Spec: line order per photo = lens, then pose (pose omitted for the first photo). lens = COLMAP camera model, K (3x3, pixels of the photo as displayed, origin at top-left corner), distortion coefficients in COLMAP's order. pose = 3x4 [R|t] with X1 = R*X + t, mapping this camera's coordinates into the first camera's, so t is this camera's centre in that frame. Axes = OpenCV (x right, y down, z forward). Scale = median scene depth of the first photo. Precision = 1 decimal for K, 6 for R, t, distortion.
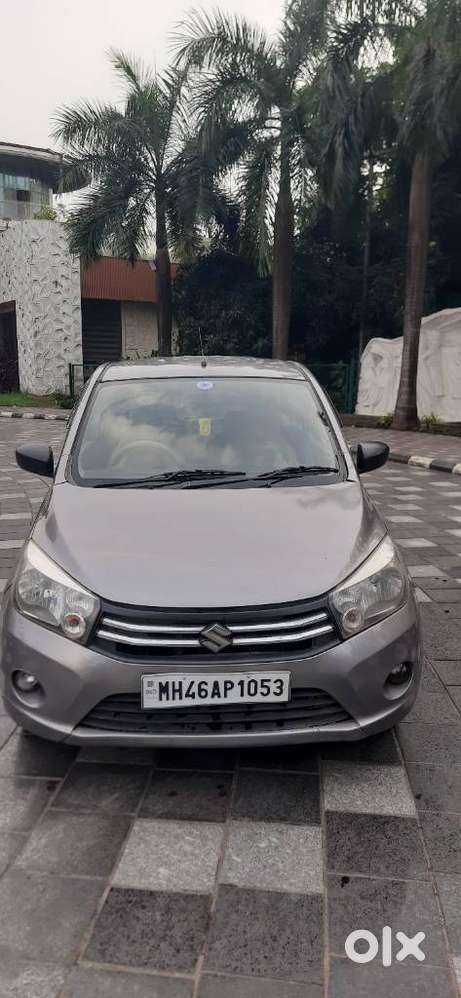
lens RADIAL K [[725.9, 0, 231.5], [0, 725.9, 500.6], [0, 0, 1]] dist [0.070013, -0.063399]
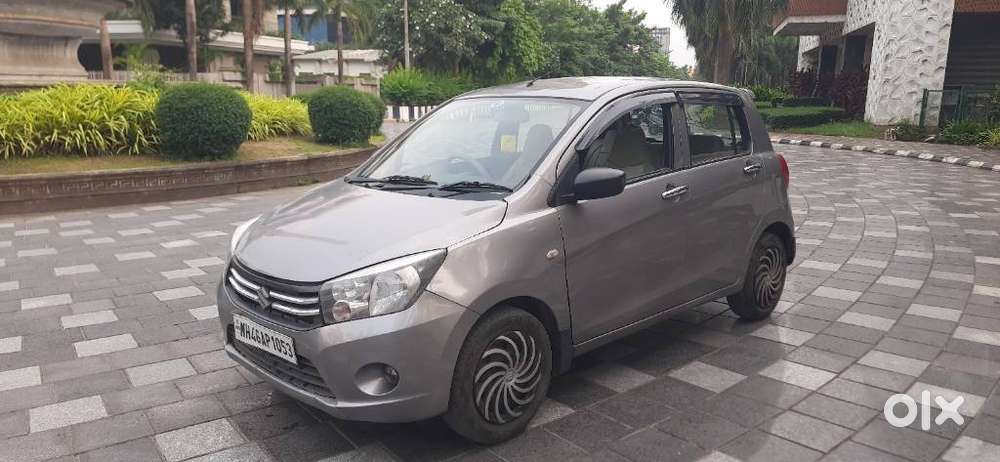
lens RADIAL K [[727.4, 0, 508.7], [0, 727.4, 235.4], [0, 0, 1]] dist [0.070013, -0.063399]
pose [[0.668708, 0.137422, -0.730715, 0.119172], [-0.132921, 0.989035, 0.064361, -0.005912], [0.731547, 0.054089, 0.679642, 0.043829]]
